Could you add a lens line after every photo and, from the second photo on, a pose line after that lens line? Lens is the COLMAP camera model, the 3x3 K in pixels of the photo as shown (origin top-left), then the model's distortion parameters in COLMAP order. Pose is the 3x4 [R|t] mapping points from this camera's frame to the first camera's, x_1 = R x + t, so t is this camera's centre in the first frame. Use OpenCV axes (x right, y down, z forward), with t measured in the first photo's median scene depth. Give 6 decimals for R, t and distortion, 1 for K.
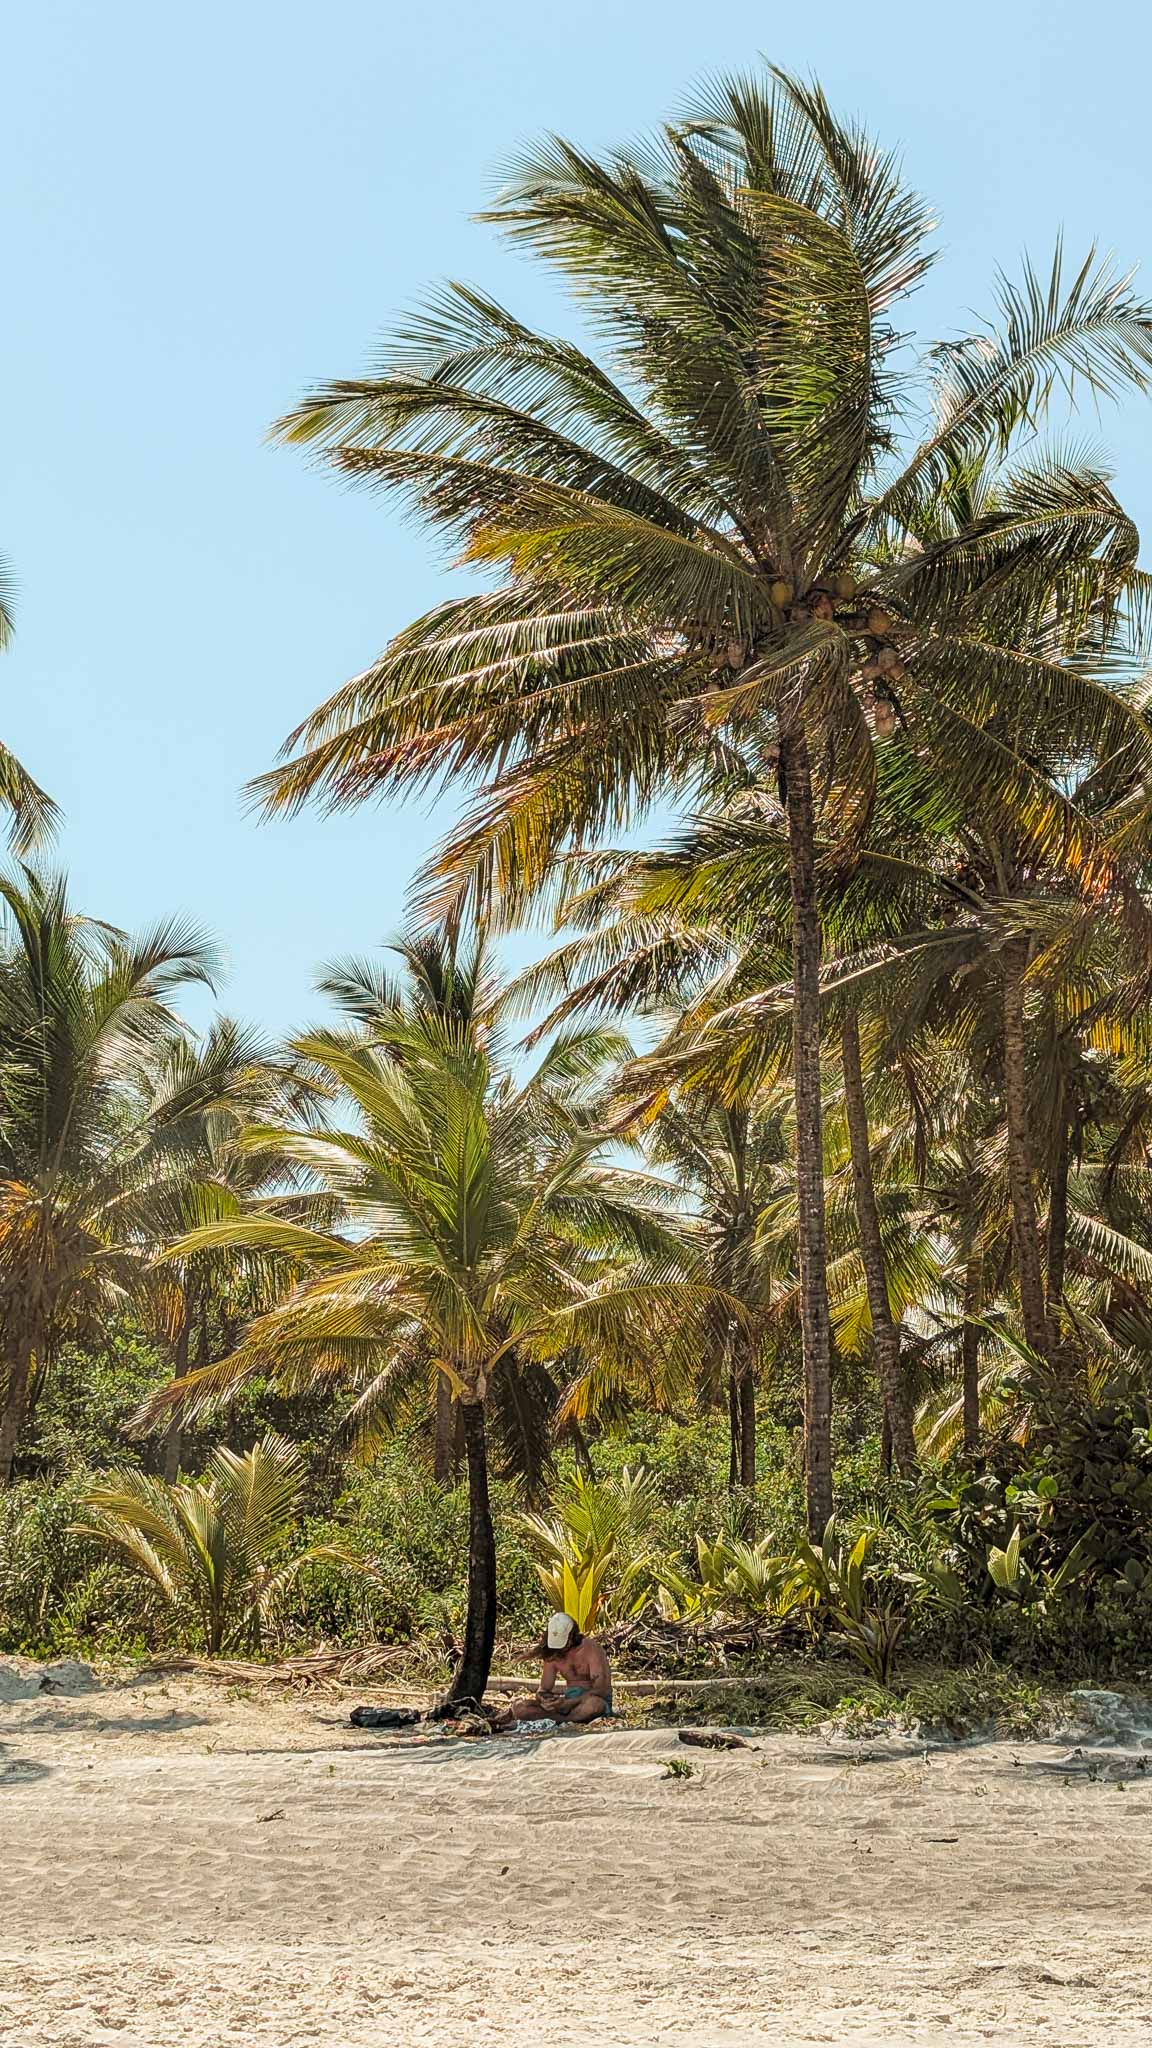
lens RADIAL K [[2844.1, 0, 575.7], [0, 2844.1, 1020.8], [0, 0, 1]] dist [0.174575, 0.000000]
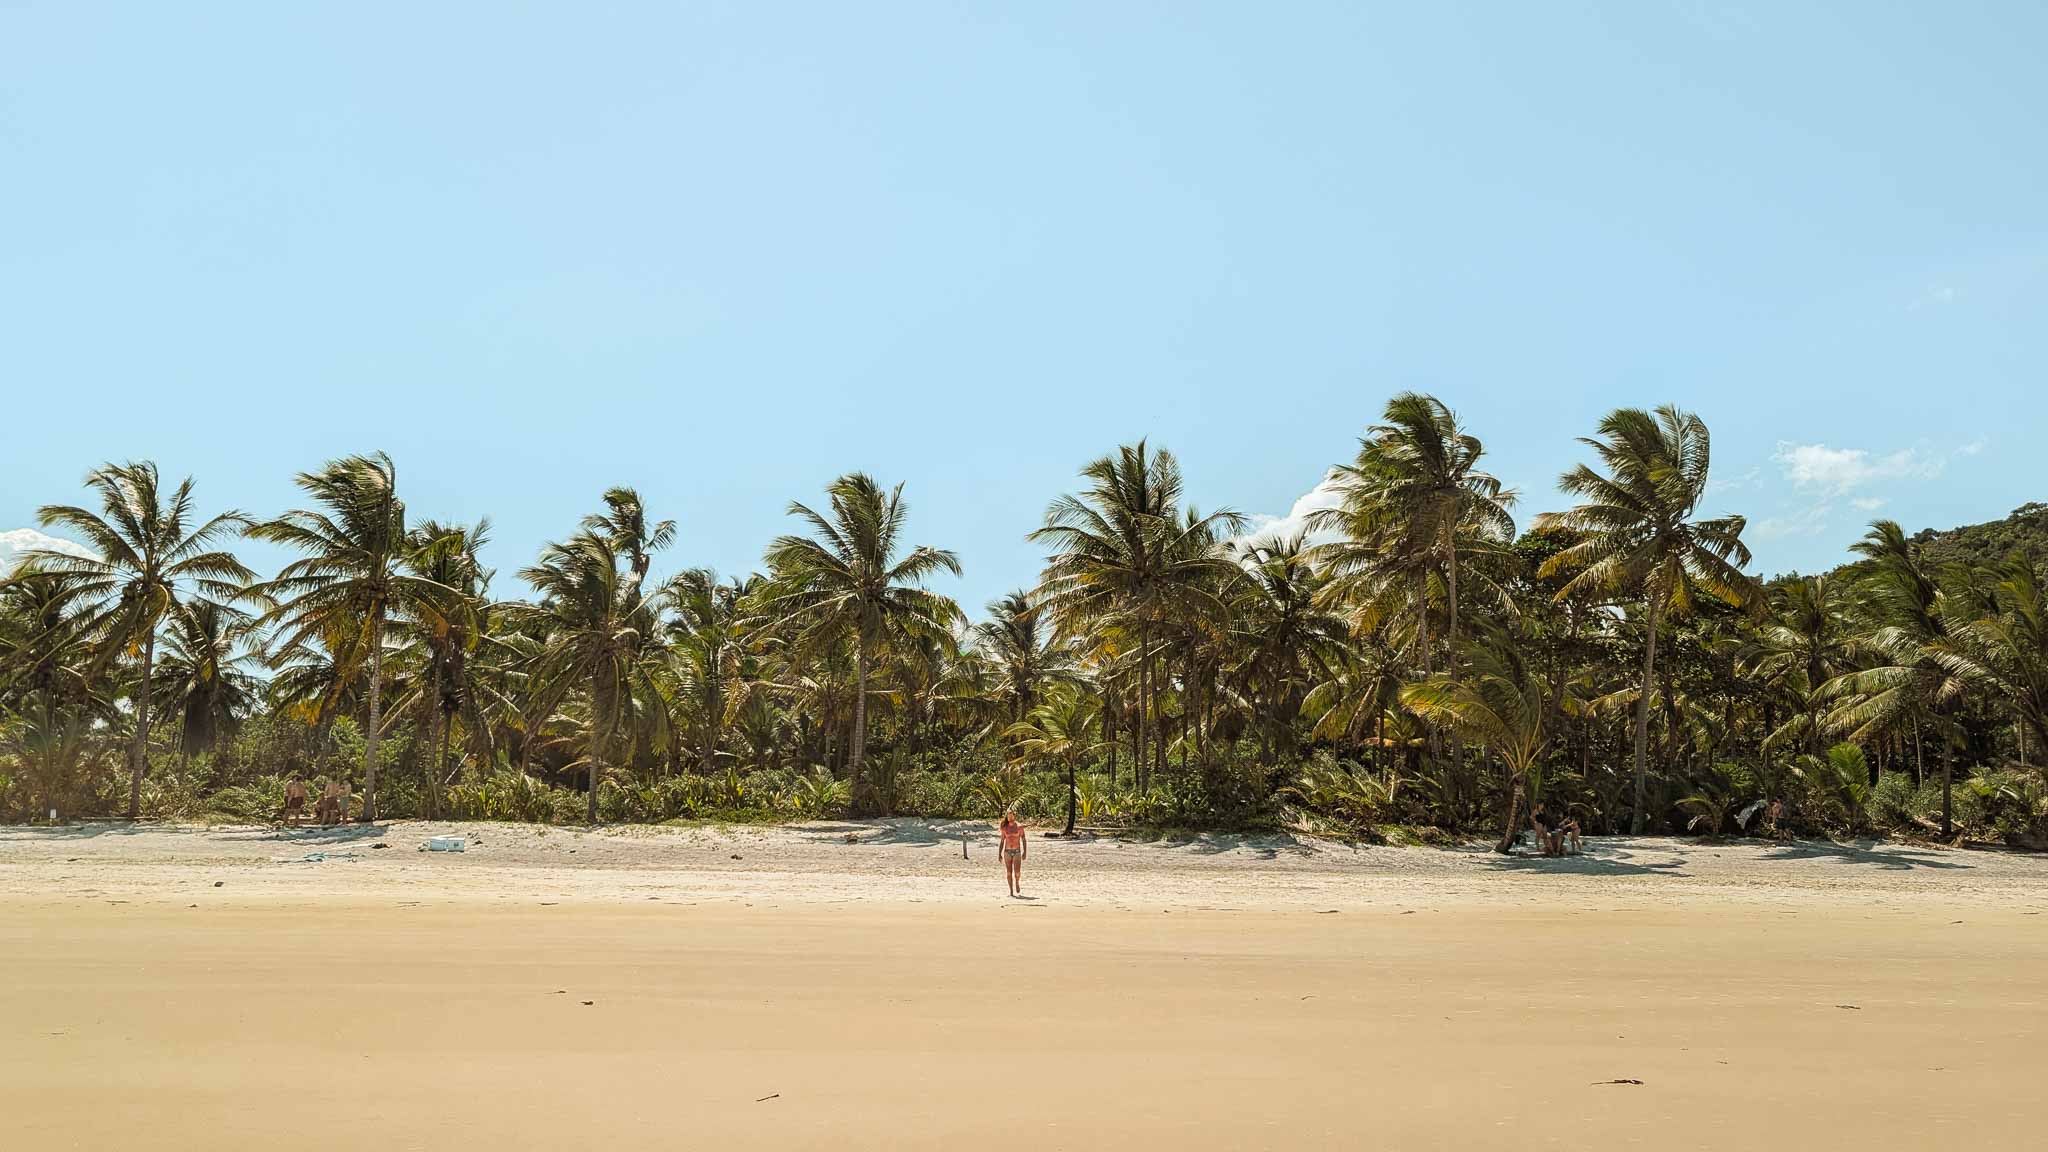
lens RADIAL K [[1423.4, 0, 1026.1], [0, 1423.4, 581.2], [0, 0, 1]] dist [-0.000556, 0.001620]
pose [[0.999583, 0.023423, 0.016889, -0.131590], [-0.024450, 0.997688, 0.063415, -0.261735], [-0.015364, -0.063802, 0.997844, -1.064922]]
